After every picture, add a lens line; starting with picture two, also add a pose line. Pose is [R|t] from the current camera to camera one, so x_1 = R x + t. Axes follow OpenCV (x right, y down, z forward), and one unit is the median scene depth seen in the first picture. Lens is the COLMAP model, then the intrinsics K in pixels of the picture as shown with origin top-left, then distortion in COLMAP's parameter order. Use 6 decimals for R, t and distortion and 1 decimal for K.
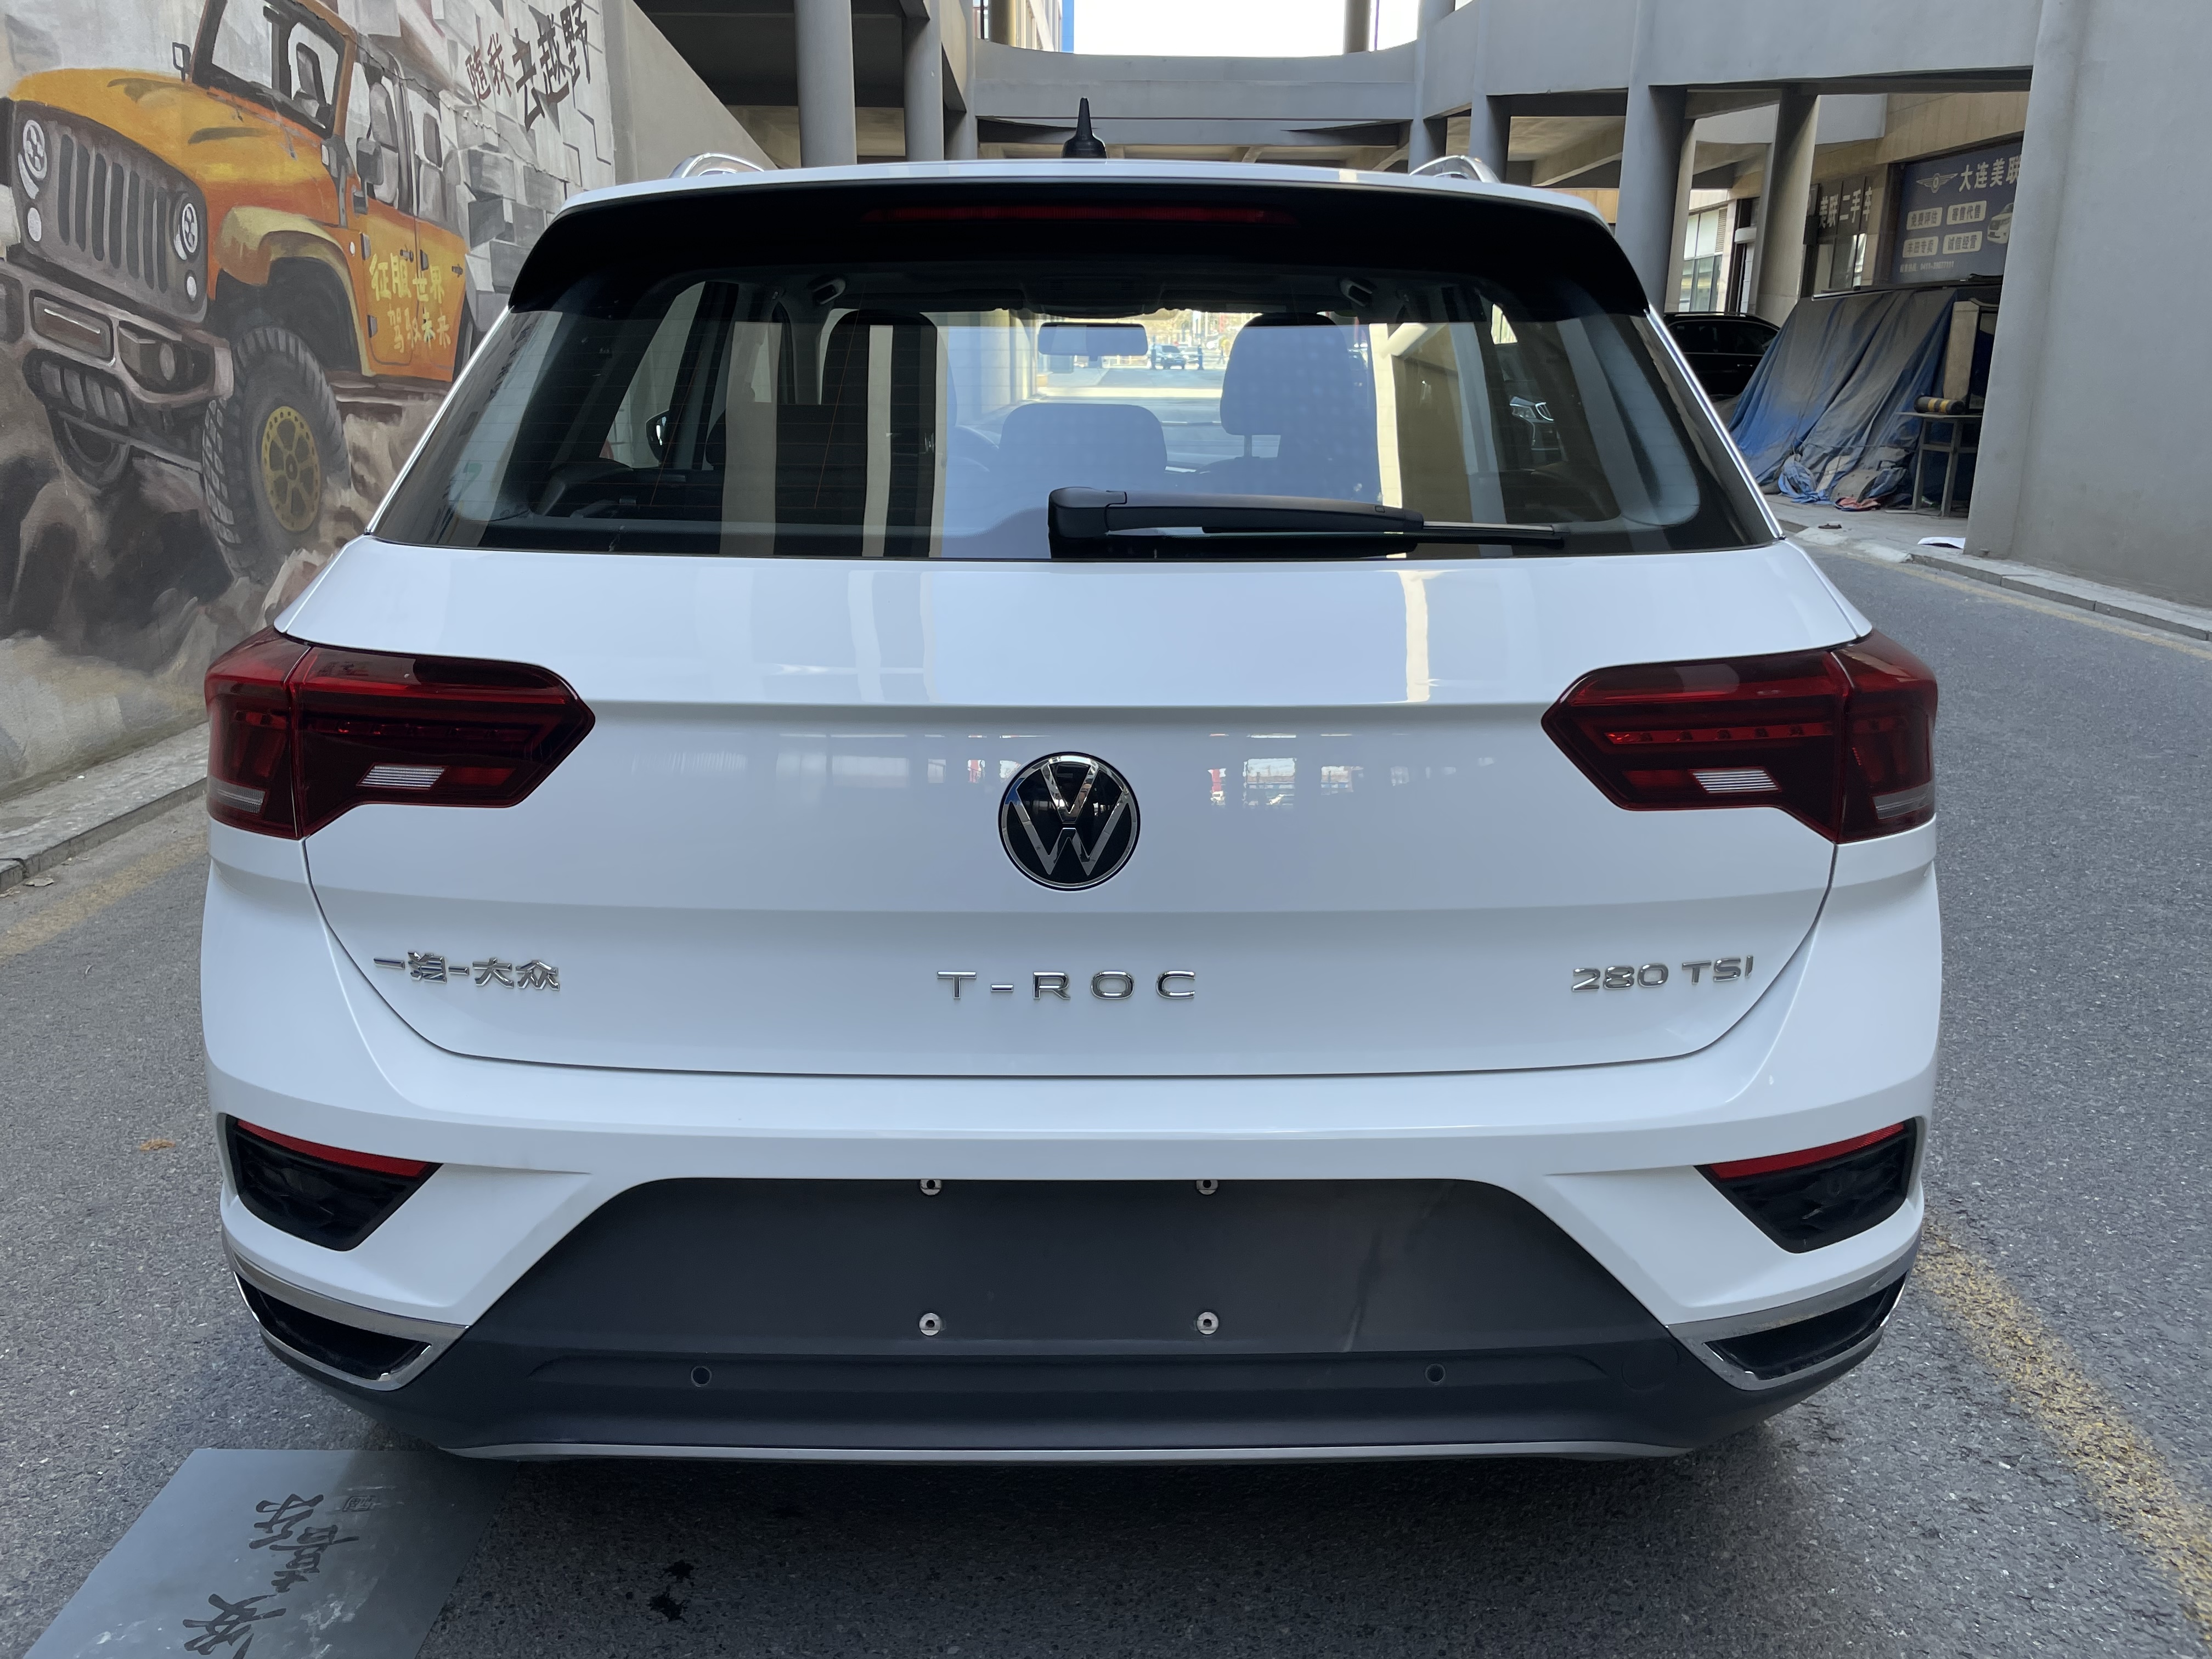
lens RADIAL K [[1665.2, 0, 1116.2], [0, 1665.2, 832.9], [0, 0, 1]] dist [0.060232, -0.085064]
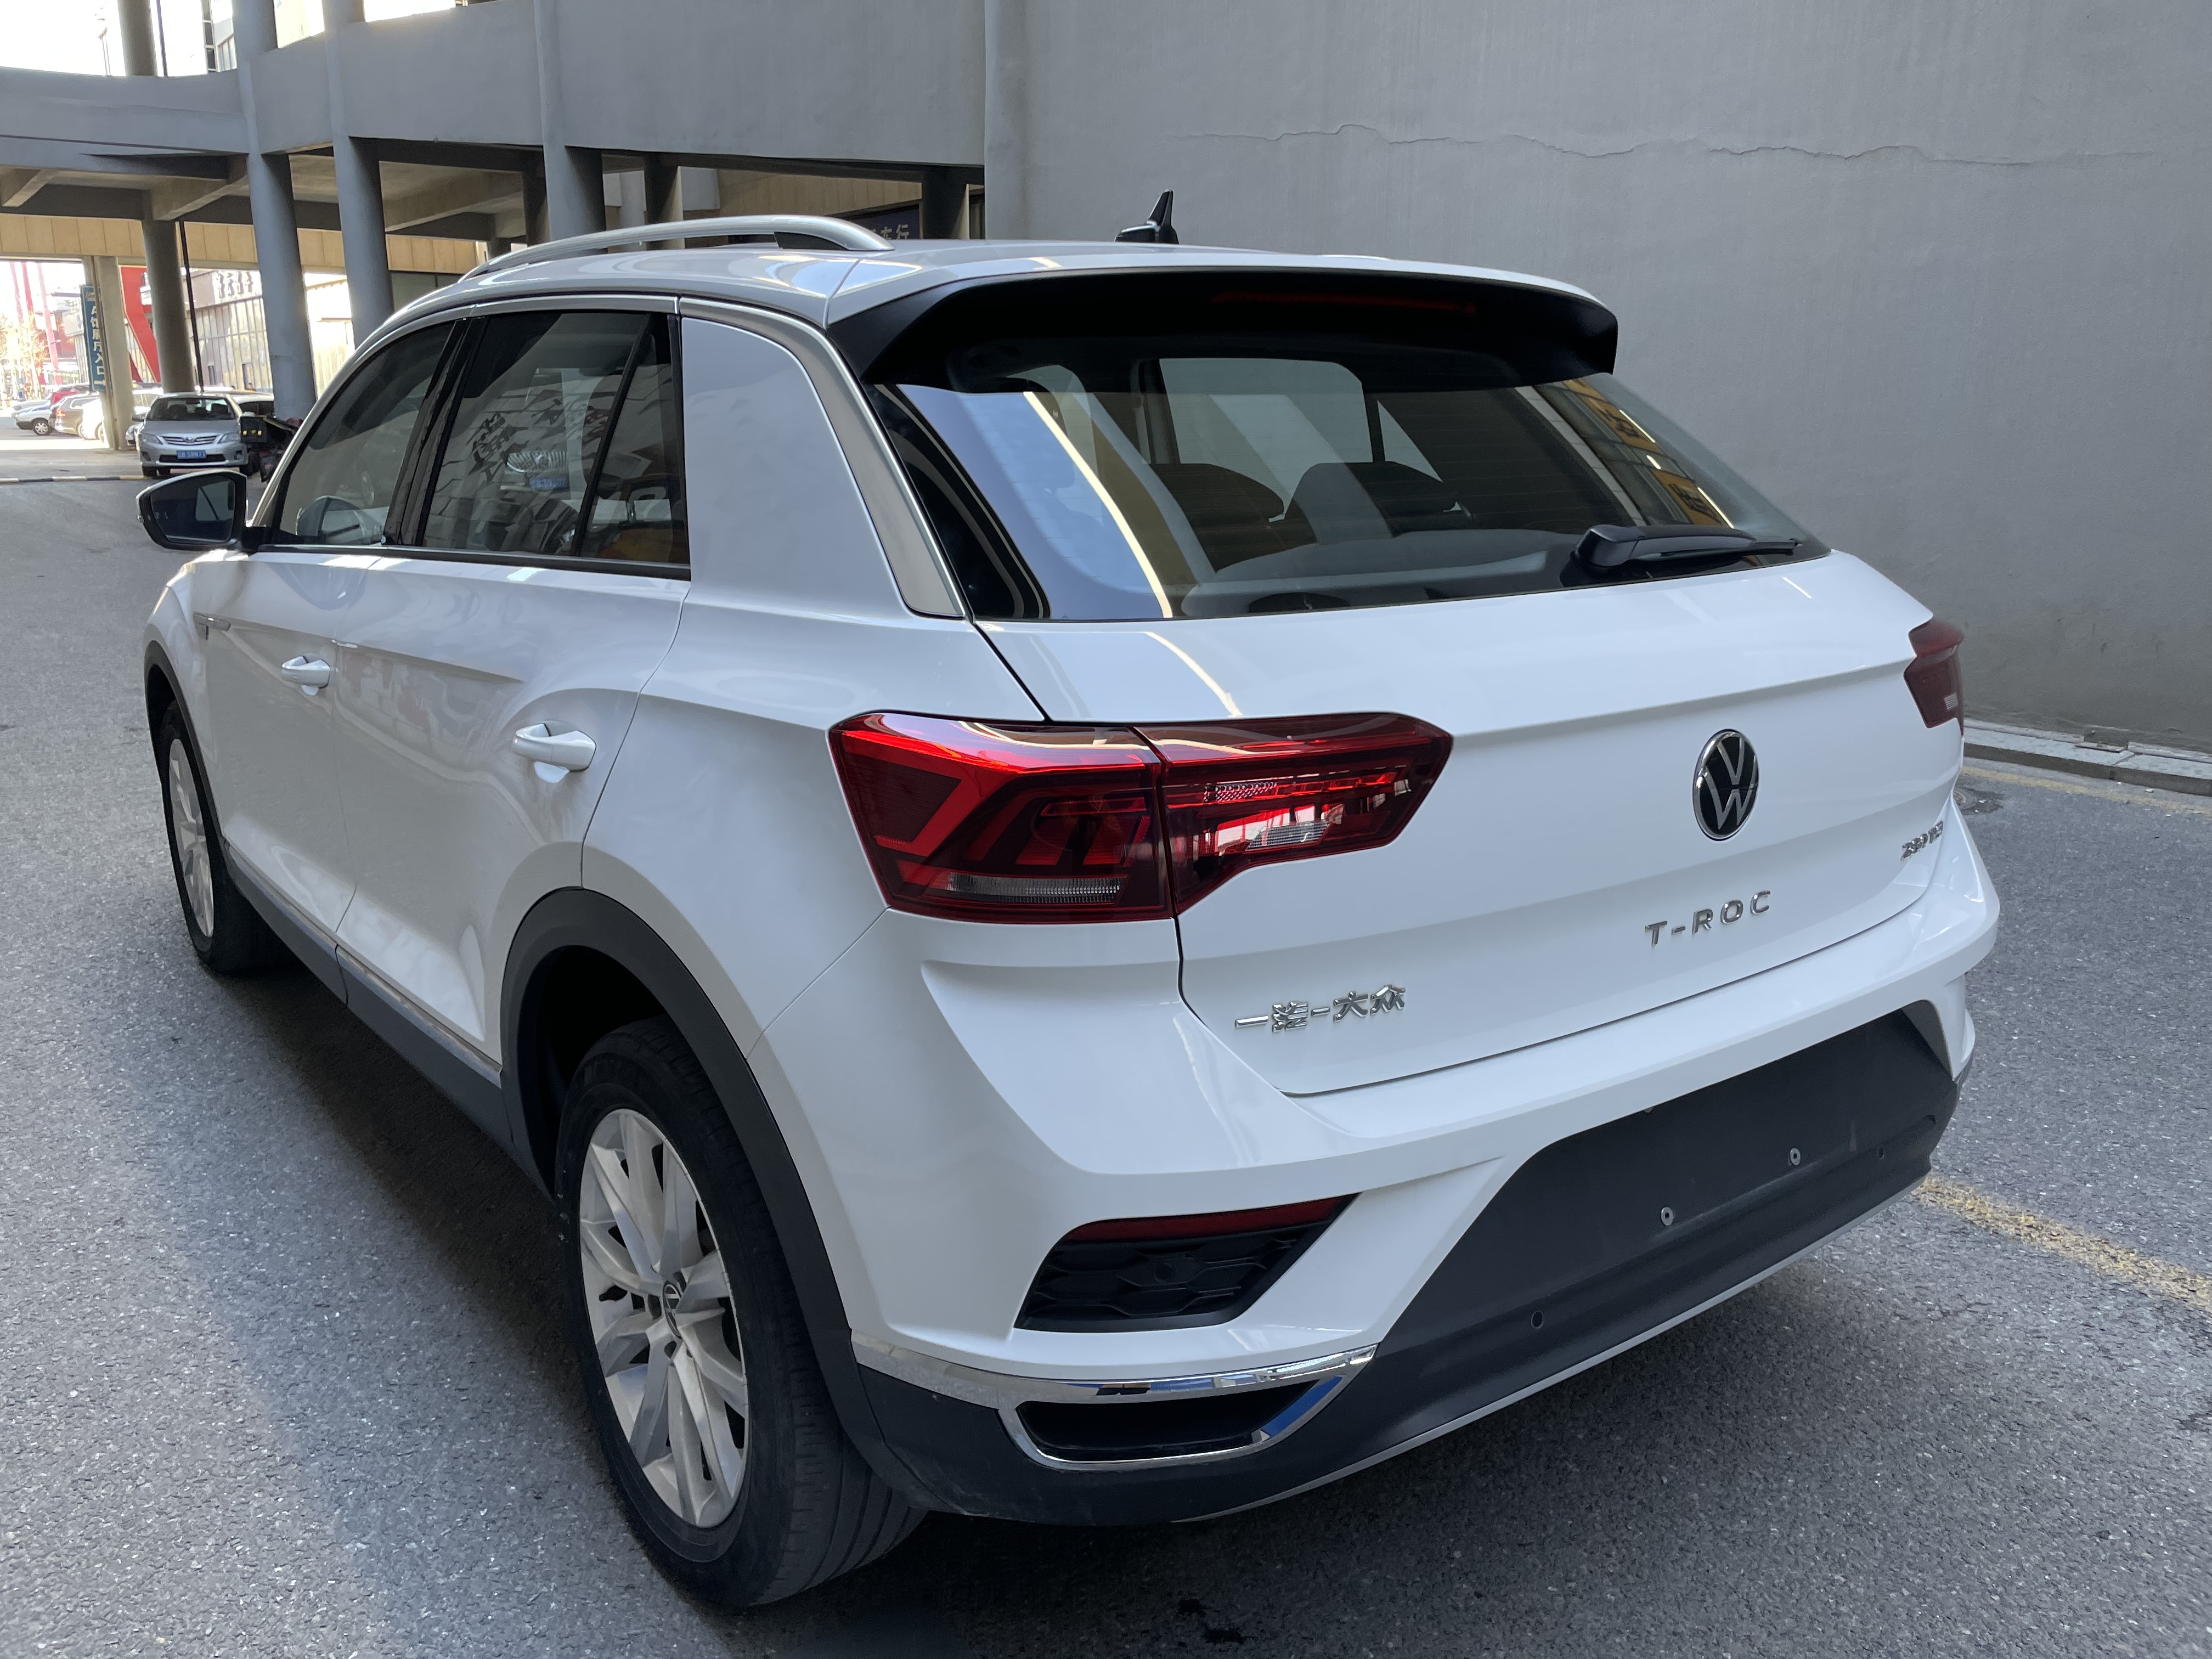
lens RADIAL K [[1665.2, 0, 1121.9], [0, 1665.2, 823.2], [0, 0, 1]] dist [0.060232, -0.085064]
pose [[0.798211, -0.147424, 0.584060, -0.752838], [0.167258, 0.985706, 0.020219, -0.053198], [-0.578692, 0.081550, 0.811459, 0.149518]]
